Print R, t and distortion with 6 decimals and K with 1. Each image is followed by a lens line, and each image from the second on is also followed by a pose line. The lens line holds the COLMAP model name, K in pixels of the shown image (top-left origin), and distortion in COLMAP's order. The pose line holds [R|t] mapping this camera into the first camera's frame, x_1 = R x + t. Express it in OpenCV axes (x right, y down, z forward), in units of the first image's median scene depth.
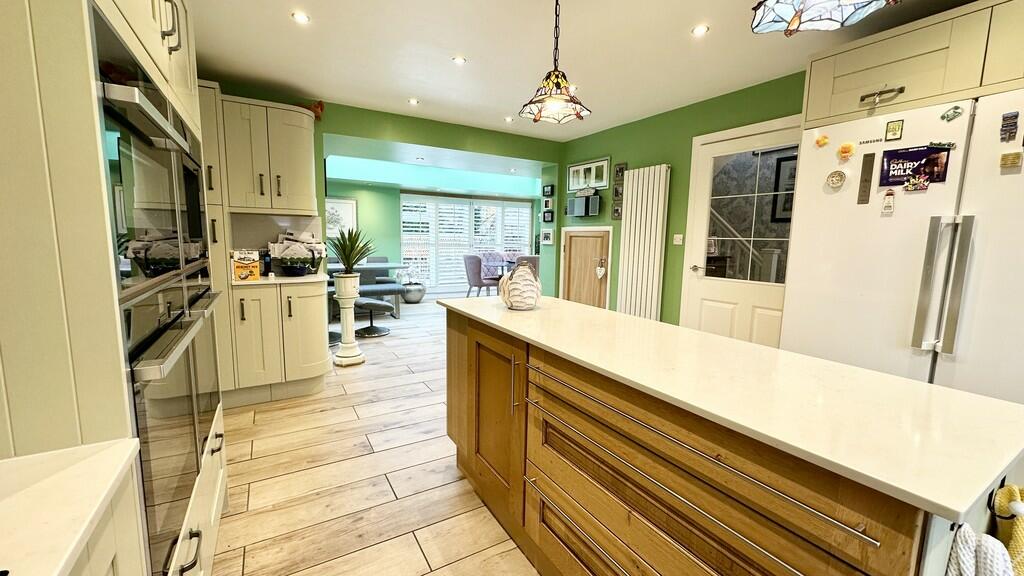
lens RADIAL K [[407.2, 0, 511.6], [0, 407.2, 290.2], [0, 0, 1]] dist [-0.008084, 0.000018]
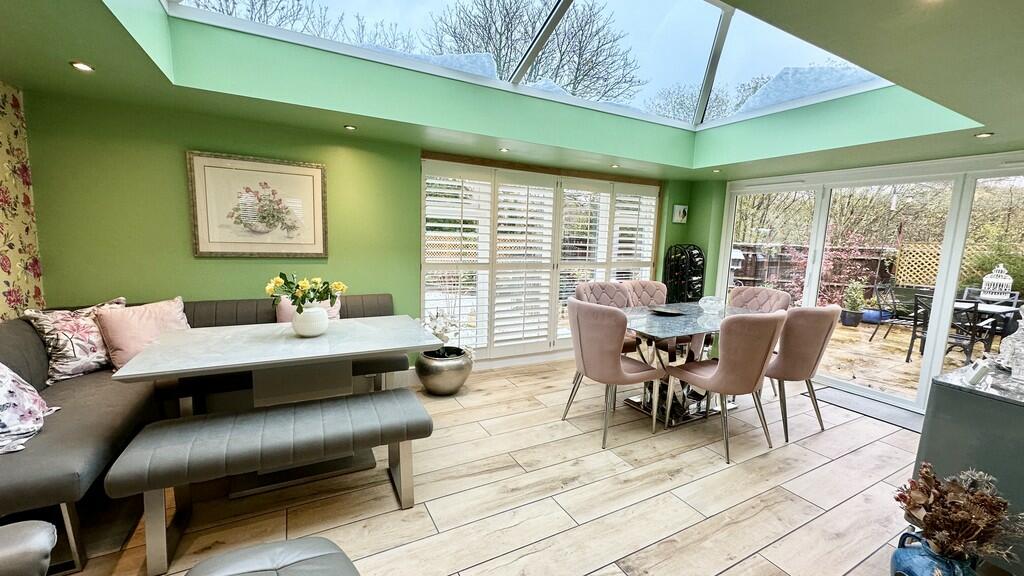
lens RADIAL K [[407.2, 0, 511.6], [0, 407.2, 290.2], [0, 0, 1]] dist [-0.008084, 0.000018]
pose [[0.998441, 0.023308, -0.050717, -0.133633], [-0.022834, 0.999690, 0.009903, -0.086486], [0.050932, -0.008729, 0.998664, 0.499118]]
